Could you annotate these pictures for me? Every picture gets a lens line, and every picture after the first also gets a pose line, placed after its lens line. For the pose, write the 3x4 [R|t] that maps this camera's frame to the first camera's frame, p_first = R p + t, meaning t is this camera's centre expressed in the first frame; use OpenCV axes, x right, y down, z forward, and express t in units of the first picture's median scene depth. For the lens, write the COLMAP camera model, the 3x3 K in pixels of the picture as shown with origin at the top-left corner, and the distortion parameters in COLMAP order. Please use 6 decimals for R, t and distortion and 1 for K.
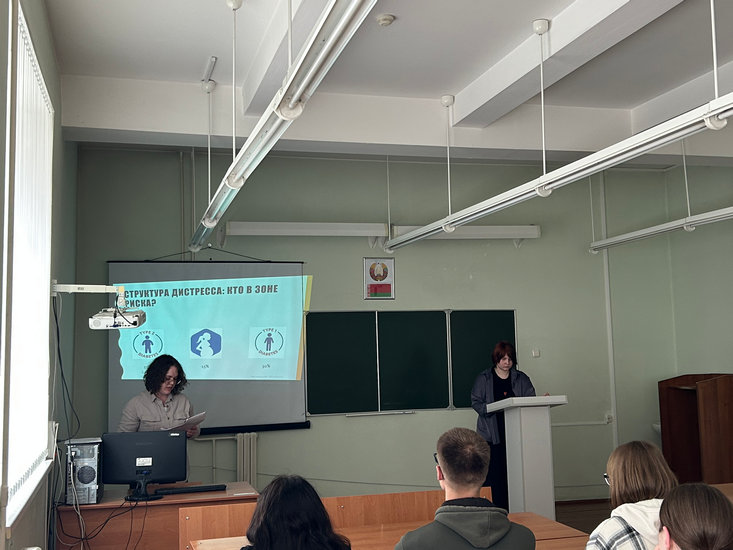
lens RADIAL K [[878.5, 0, 374.8], [0, 878.5, 263.0], [0, 0, 1]] dist [0.062758, 0.000000]
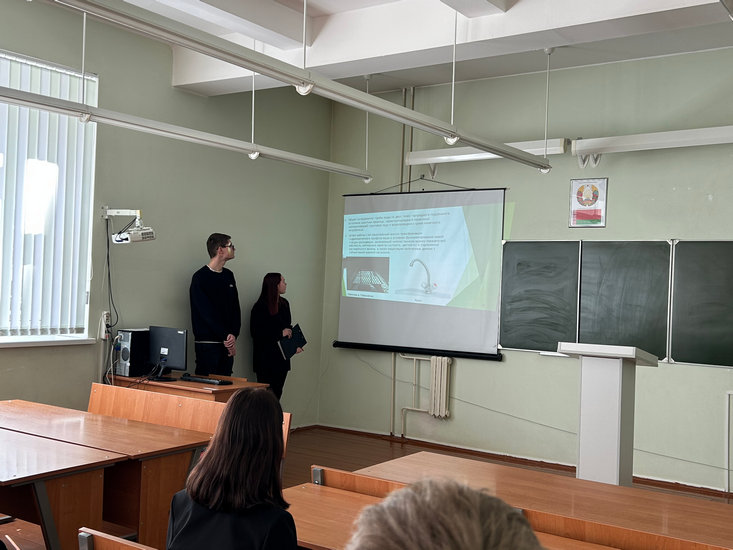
lens RADIAL K [[824.3, 0, 360.9], [0, 824.3, 270.8], [0, 0, 1]] dist [0.113014, 0.000000]
pose [[0.617085, 0.033388, -0.786188, 0.545135], [0.023340, 0.997883, 0.060698, 0.030804], [0.786550, -0.055806, 0.615000, 0.331269]]
